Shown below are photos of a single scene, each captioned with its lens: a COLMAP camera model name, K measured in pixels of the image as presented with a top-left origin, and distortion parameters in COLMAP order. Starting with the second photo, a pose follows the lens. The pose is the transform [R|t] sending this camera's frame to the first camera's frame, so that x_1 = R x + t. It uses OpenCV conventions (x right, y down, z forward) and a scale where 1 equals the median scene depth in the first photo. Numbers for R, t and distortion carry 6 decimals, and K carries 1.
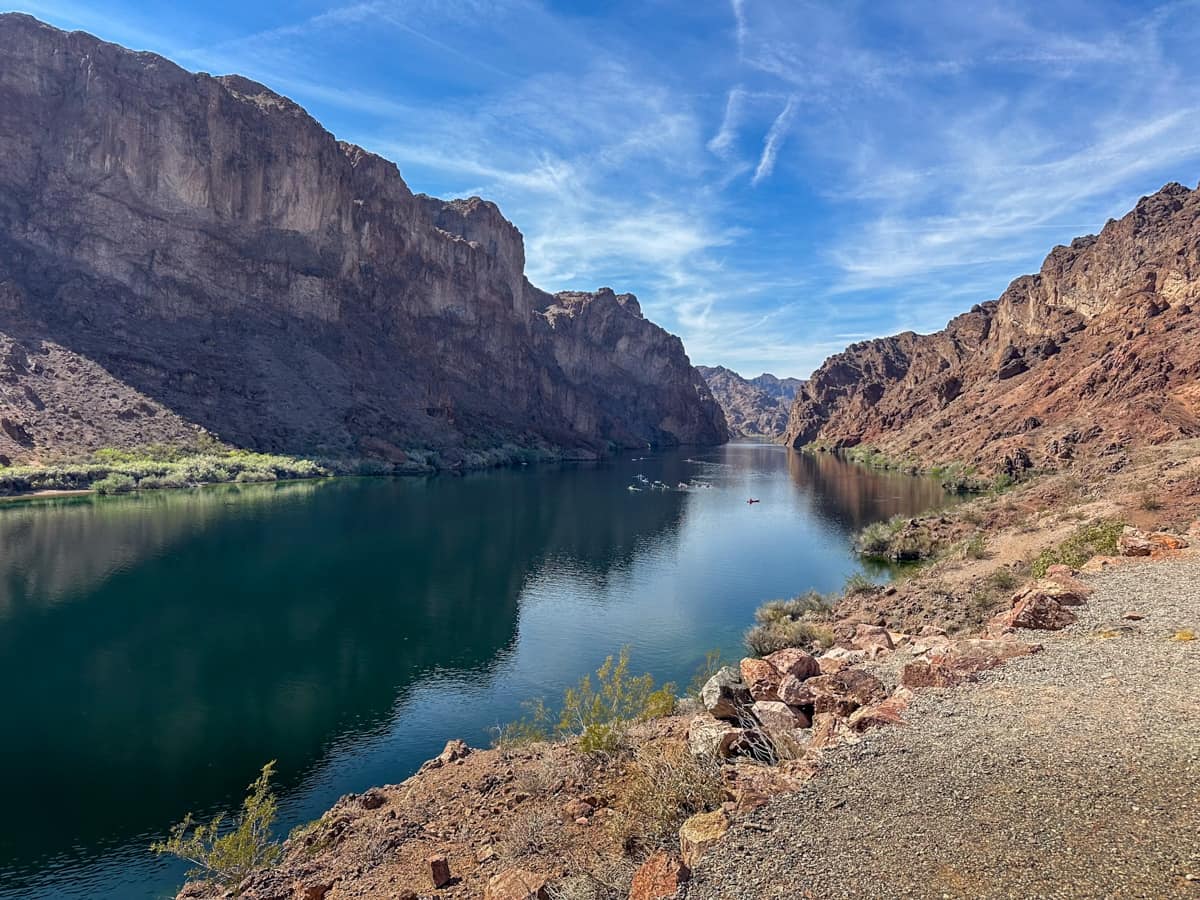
lens RADIAL K [[813.3, 0, 594.2], [0, 813.3, 449.7], [0, 0, 1]] dist [-0.008547, 0.001238]
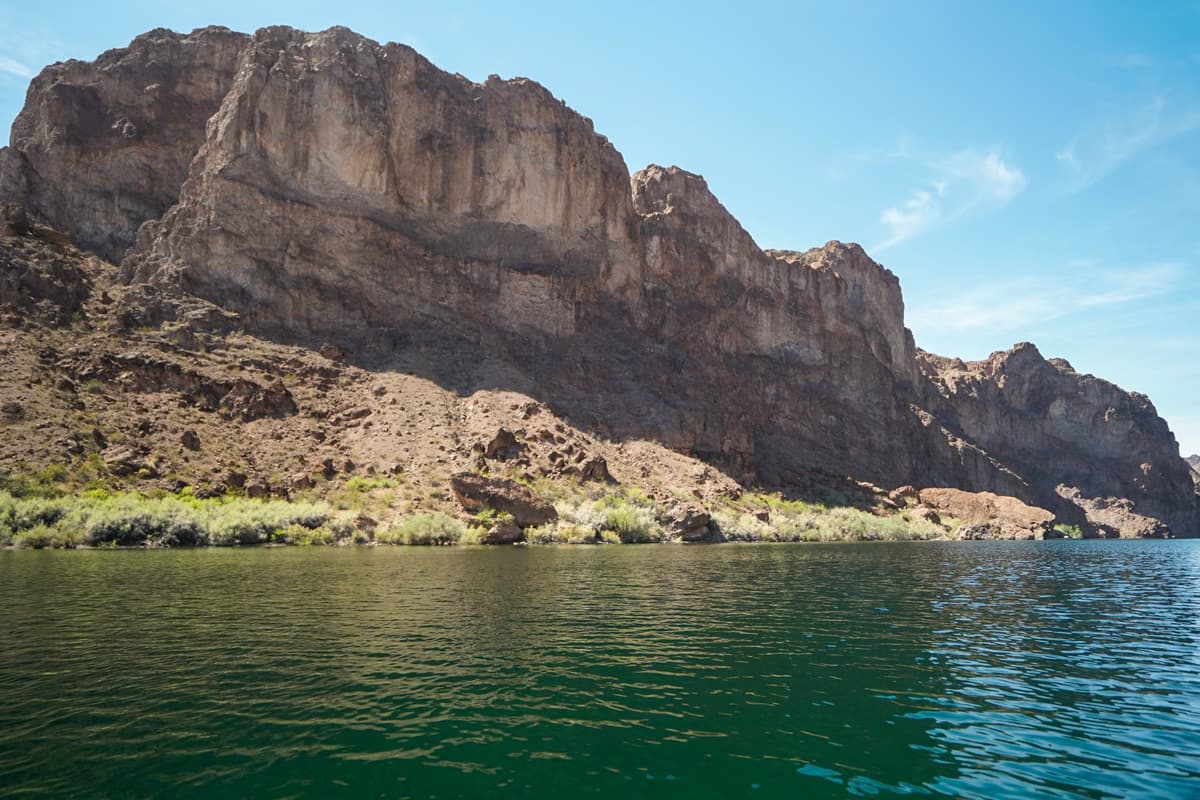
lens RADIAL K [[834.4, 0, 570.5], [0, 834.4, 373.2], [0, 0, 1]] dist [0.006560, 0.050828]
pose [[0.879467, -0.111259, -0.462773, 0.006906], [0.012540, 0.977374, -0.211146, 0.023265], [0.475794, 0.179893, 0.860964, 0.414222]]
